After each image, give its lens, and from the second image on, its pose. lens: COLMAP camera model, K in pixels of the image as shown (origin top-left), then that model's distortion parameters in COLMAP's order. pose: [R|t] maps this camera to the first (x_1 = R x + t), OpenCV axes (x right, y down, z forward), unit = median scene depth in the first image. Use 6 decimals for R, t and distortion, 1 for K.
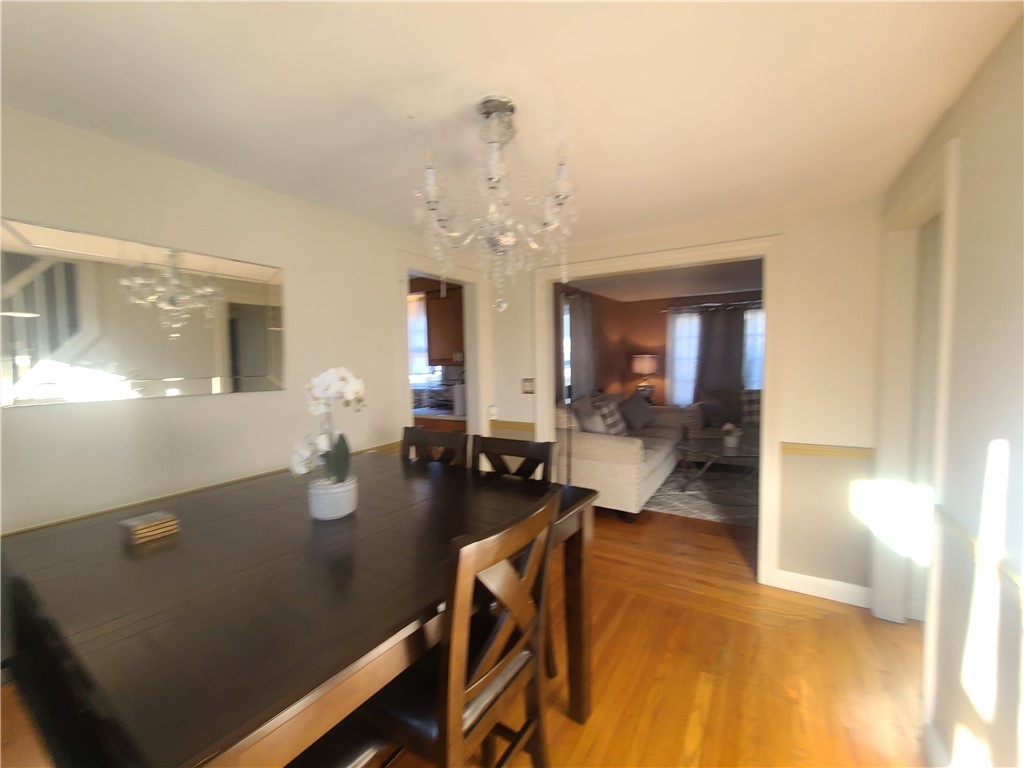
lens RADIAL K [[419.6, 0, 522.9], [0, 419.6, 383.7], [0, 0, 1]] dist [-0.003922, -0.000224]
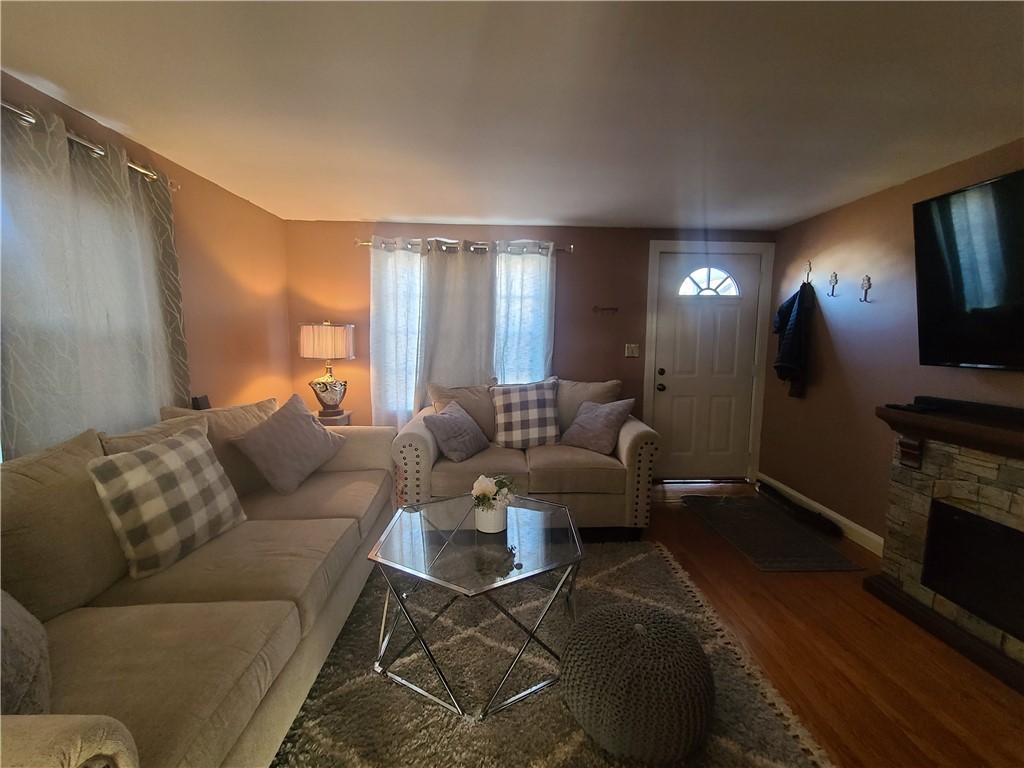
lens RADIAL K [[419.6, 0, 517.1], [0, 419.6, 381.2], [0, 0, 1]] dist [-0.003922, -0.000224]
pose [[0.831415, -0.032726, 0.554688, 0.206483], [0.009630, 0.998963, 0.044505, -0.017582], [-0.555569, -0.031660, 0.830867, 0.456030]]
